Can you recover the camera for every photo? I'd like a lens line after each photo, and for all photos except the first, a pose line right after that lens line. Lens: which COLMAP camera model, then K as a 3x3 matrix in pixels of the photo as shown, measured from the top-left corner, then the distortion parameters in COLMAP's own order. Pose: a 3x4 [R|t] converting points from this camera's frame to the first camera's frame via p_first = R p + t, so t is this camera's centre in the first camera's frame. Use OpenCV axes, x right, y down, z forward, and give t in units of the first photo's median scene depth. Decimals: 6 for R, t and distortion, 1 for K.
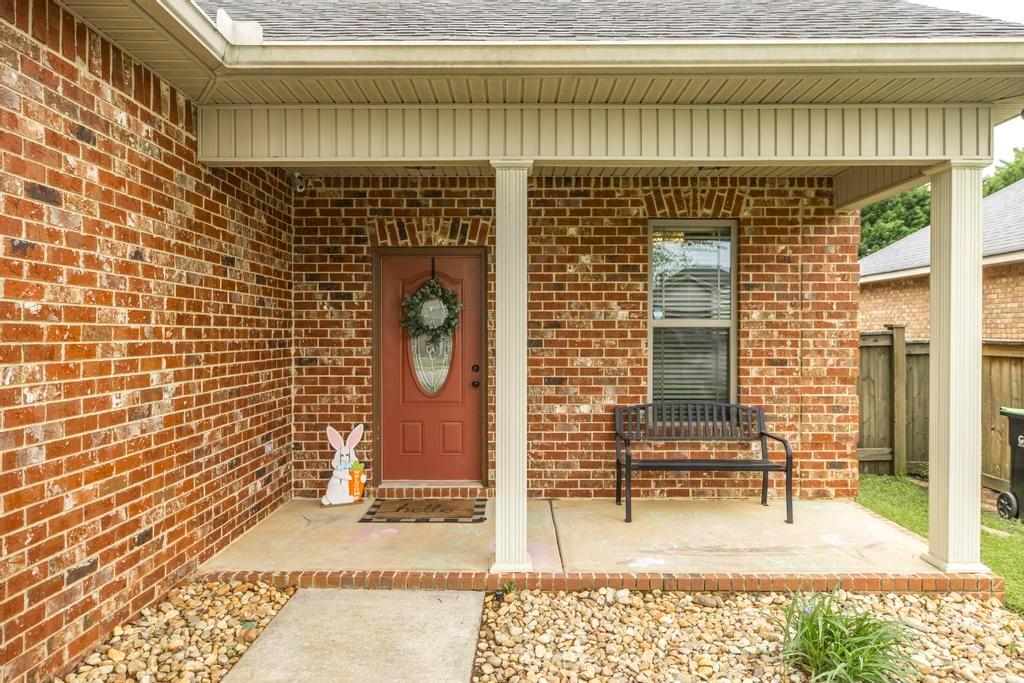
lens RADIAL K [[609.2, 0, 515.1], [0, 609.2, 335.9], [0, 0, 1]] dist [-0.000802, 0.000068]
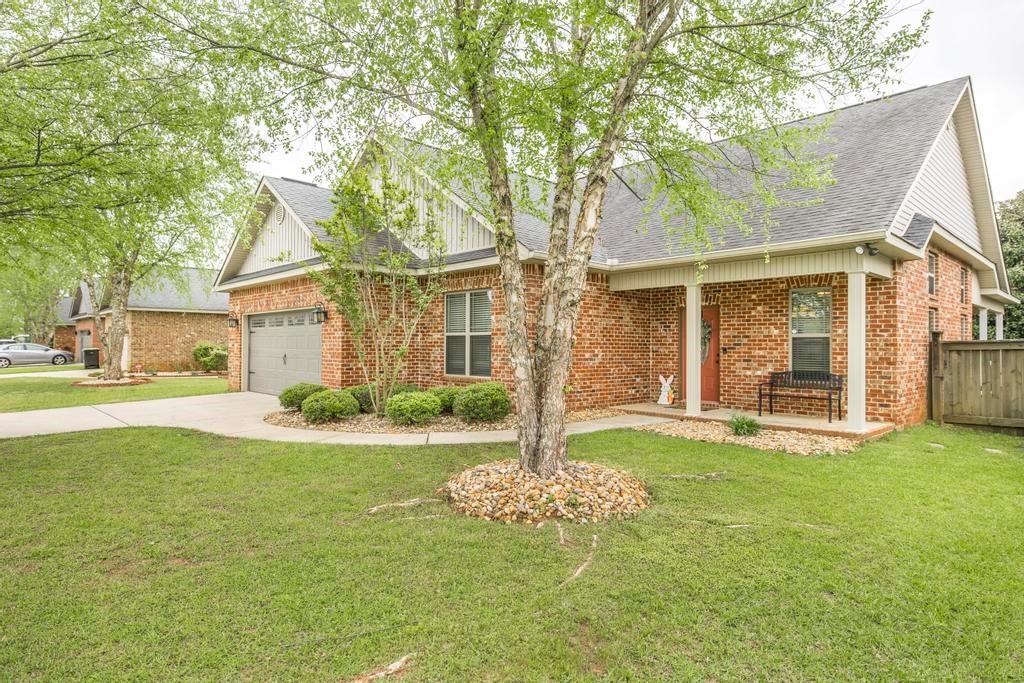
lens RADIAL K [[585.4, 0, 512.0], [0, 585.4, 341.5], [0, 0, 1]] dist [0.001498, 0.001334]
pose [[0.689465, -0.003341, -0.724312, 1.079849], [-0.008434, 0.999885, -0.012640, 0.036805], [0.724270, 0.014824, 0.689357, -1.217432]]
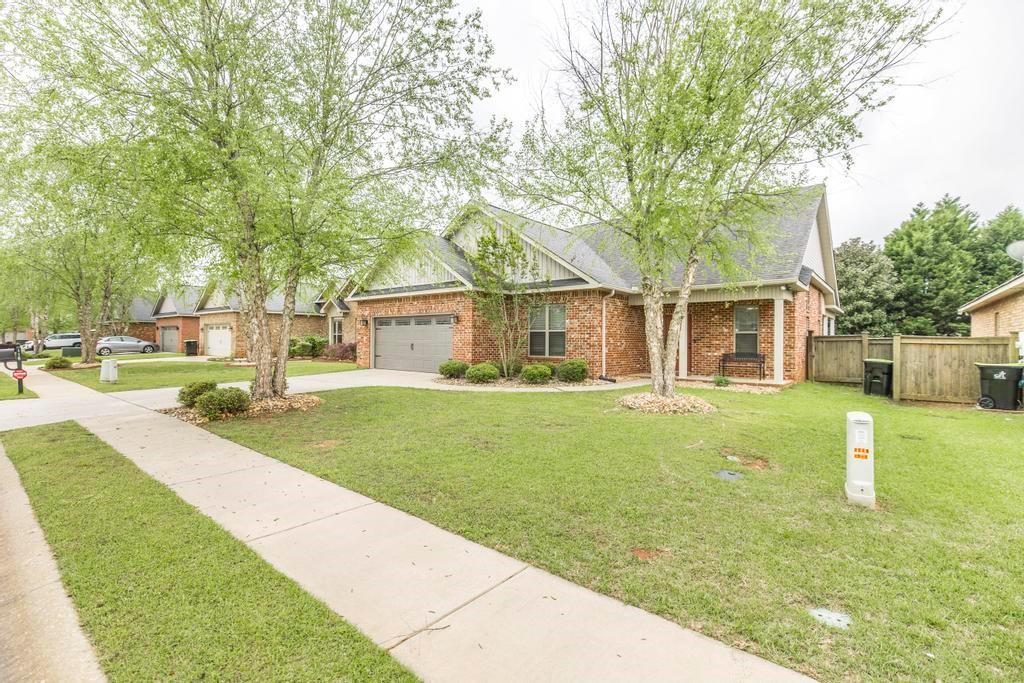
lens RADIAL K [[464.3, 0, 509.2], [0, 464.3, 335.4], [0, 0, 1]] dist [0.000396, -0.000039]
pose [[0.767483, -0.002540, -0.641064, 1.031821], [-0.008942, 0.999852, -0.014667, 0.055711], [0.641007, 0.016989, 0.767347, -2.229698]]
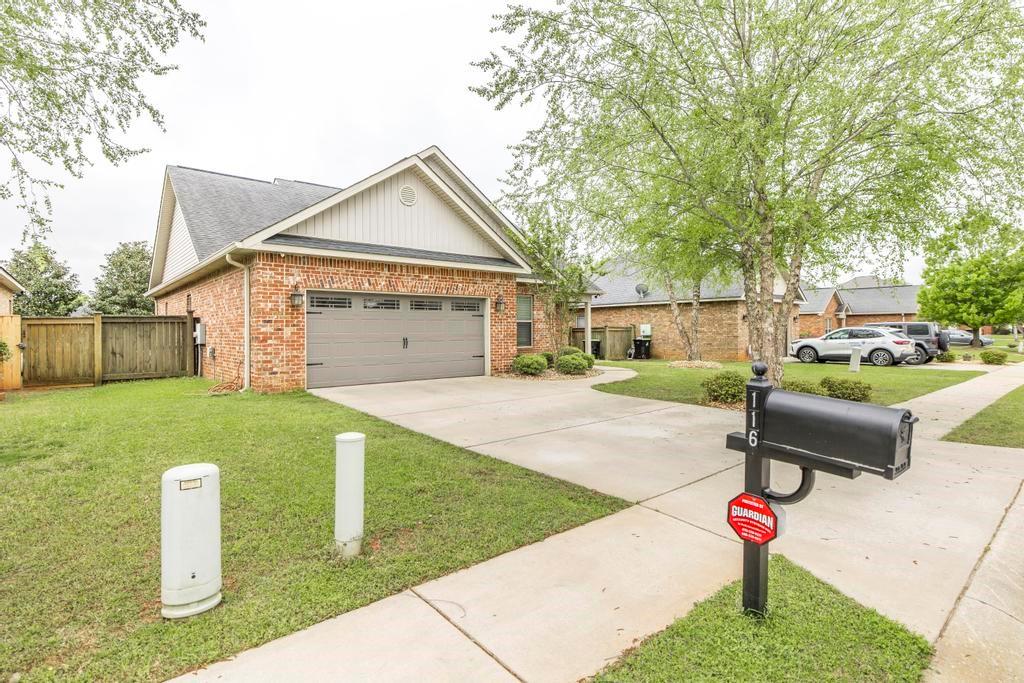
lens RADIAL K [[511.2, 0, 512.0], [0, 511.2, 341.5], [0, 0, 1]] dist [-0.000402, -0.000026]
pose [[0.763083, -0.018008, 0.646050, -2.870079], [-0.002021, 0.999540, 0.030248, 0.013666], [-0.646297, -0.024388, 0.762696, -2.243737]]
